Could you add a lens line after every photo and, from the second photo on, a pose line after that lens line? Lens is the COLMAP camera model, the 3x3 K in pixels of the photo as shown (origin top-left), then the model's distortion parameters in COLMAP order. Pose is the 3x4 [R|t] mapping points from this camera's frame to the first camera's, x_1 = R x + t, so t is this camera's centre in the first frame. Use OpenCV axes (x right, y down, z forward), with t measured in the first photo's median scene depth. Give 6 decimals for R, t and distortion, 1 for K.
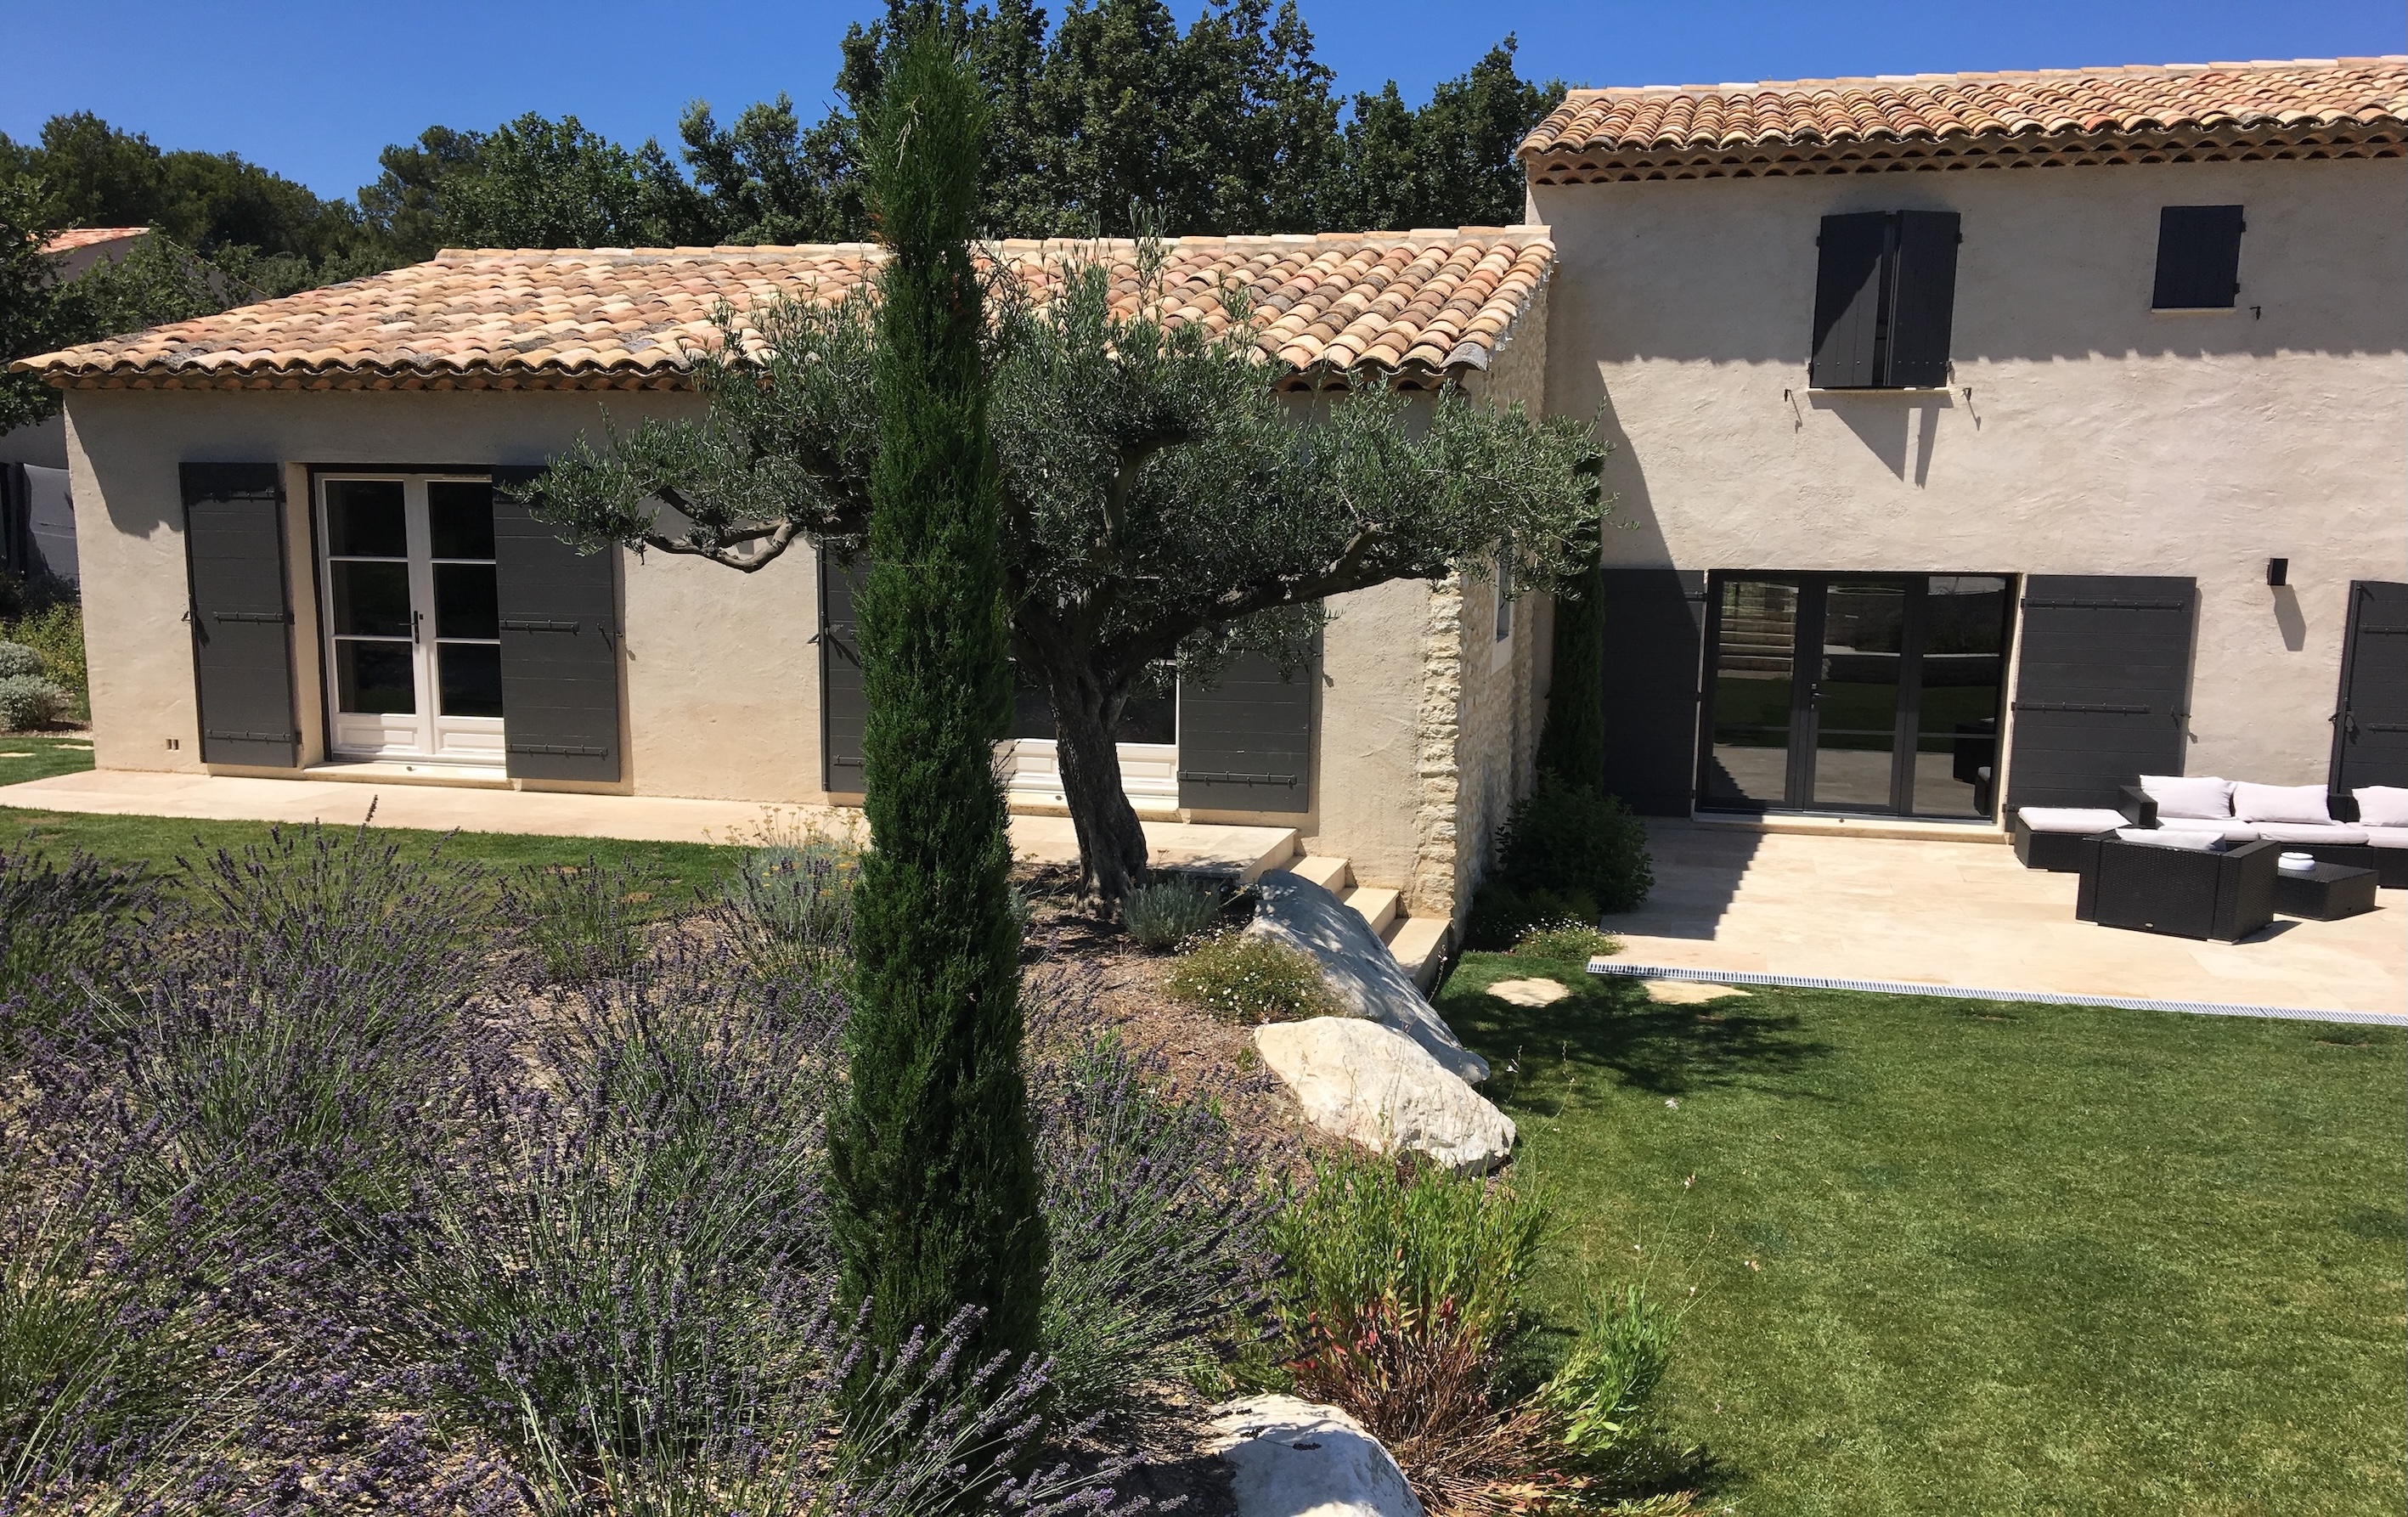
lens RADIAL K [[2007.3, 0, 1227.9], [0, 2007.3, 819.9], [0, 0, 1]] dist [0.063653, -0.080717]
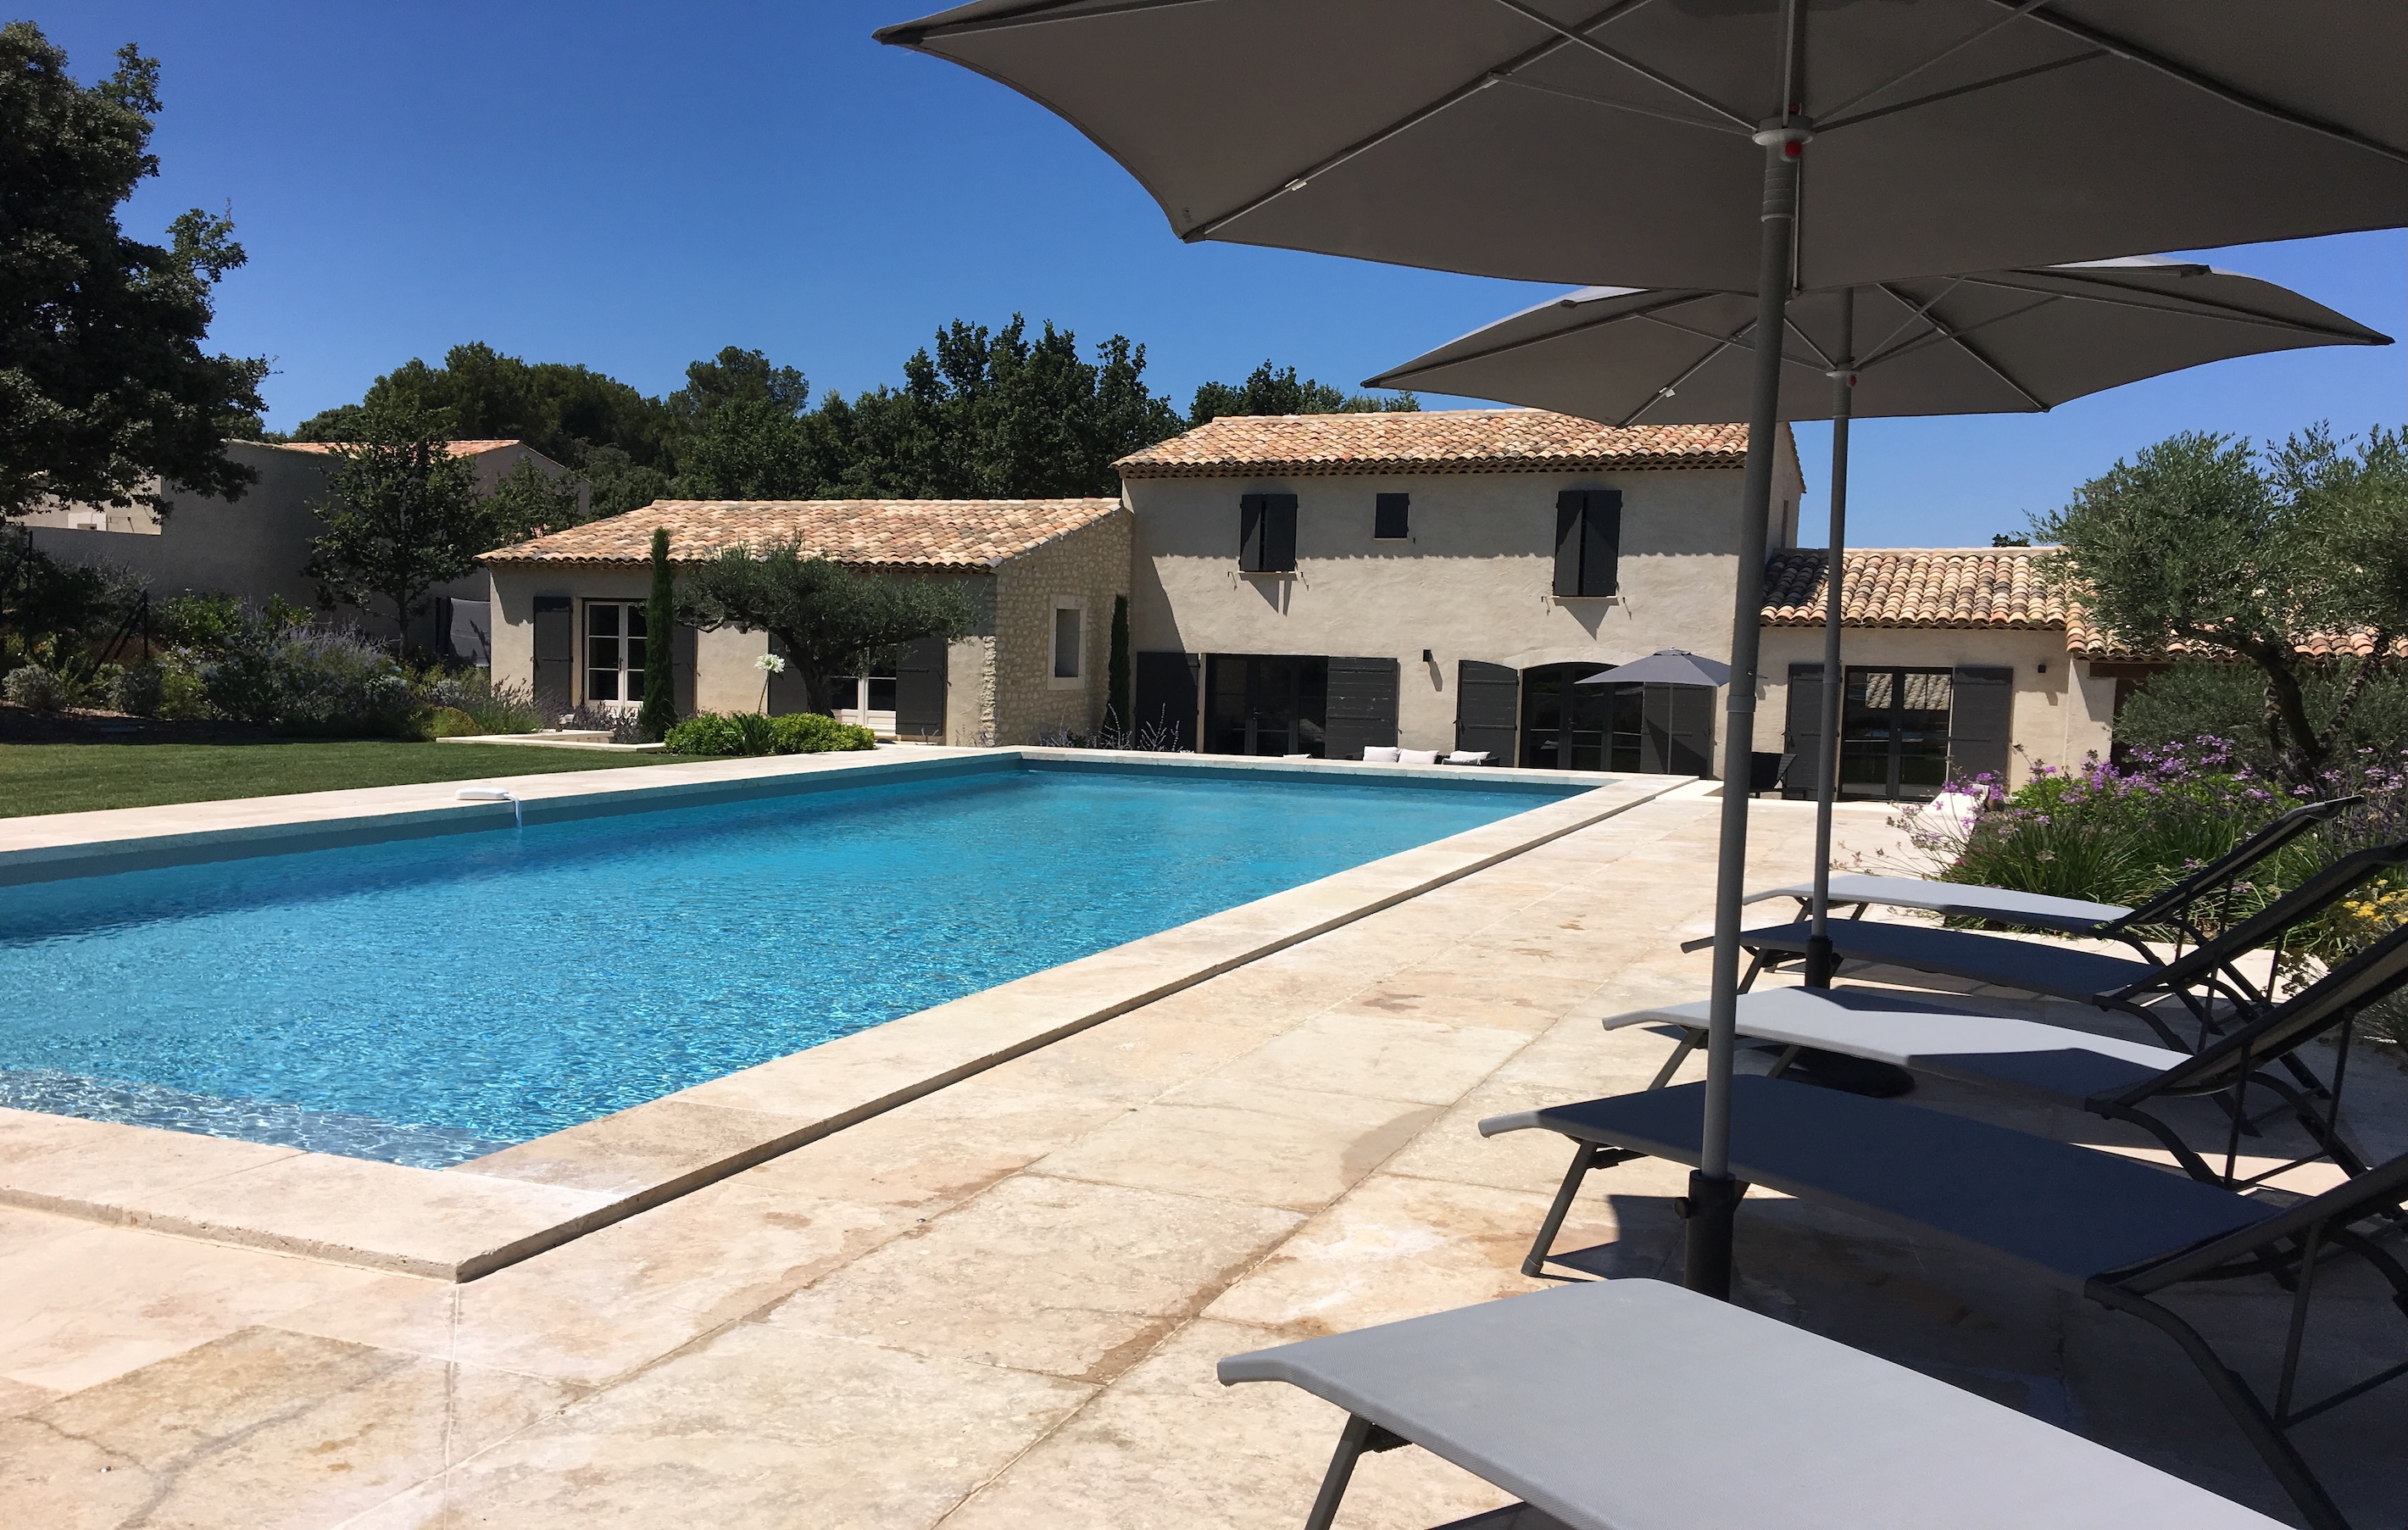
lens RADIAL K [[2002.7, 0, 1222.6], [0, 2002.7, 768.2], [0, 0, 1]] dist [0.061027, -0.015088]
pose [[0.990399, 0.021047, -0.136630, 0.587995], [-0.033927, 0.995122, -0.092634, 0.207214], [0.134014, 0.096380, 0.986282, -1.158236]]
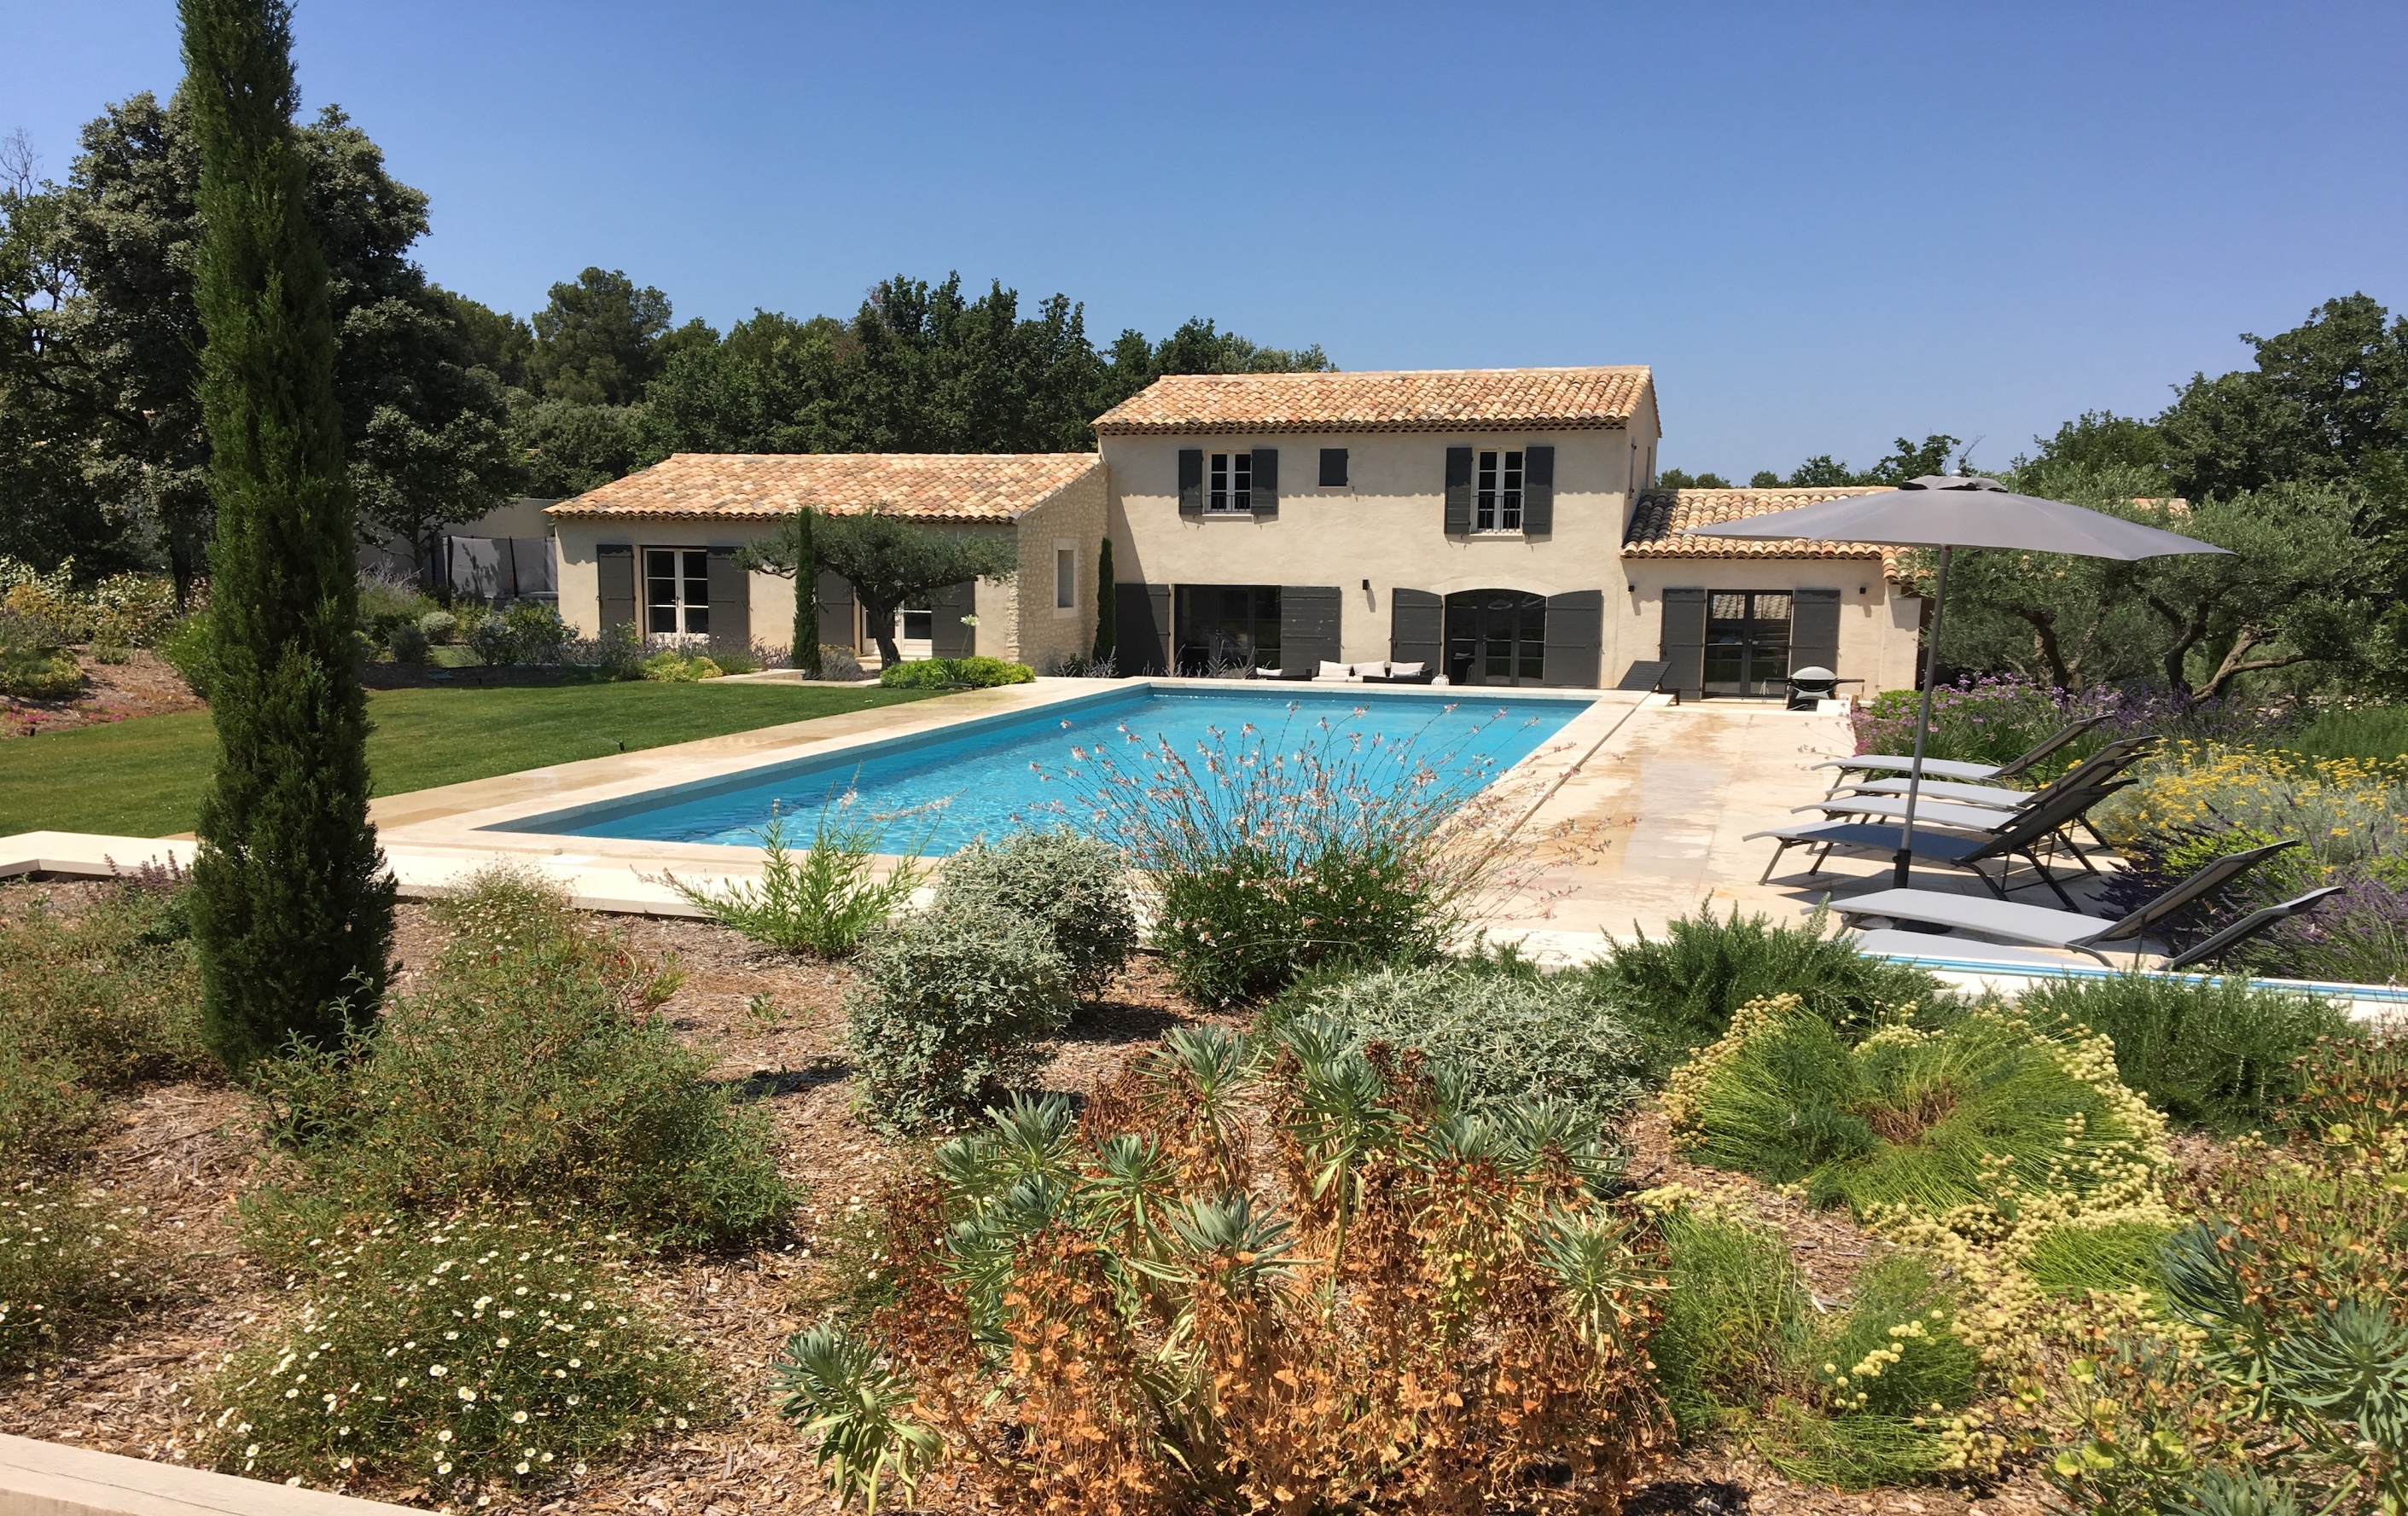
lens RADIAL K [[2007.1, 0, 1204.9], [0, 2007.1, 751.1], [0, 0, 1]] dist [0.063653, -0.080717]
pose [[0.998871, 0.004148, -0.047326, 0.426029], [-0.006592, 0.998646, -0.051609, 0.229112], [0.047047, 0.051862, 0.997545, -1.597554]]
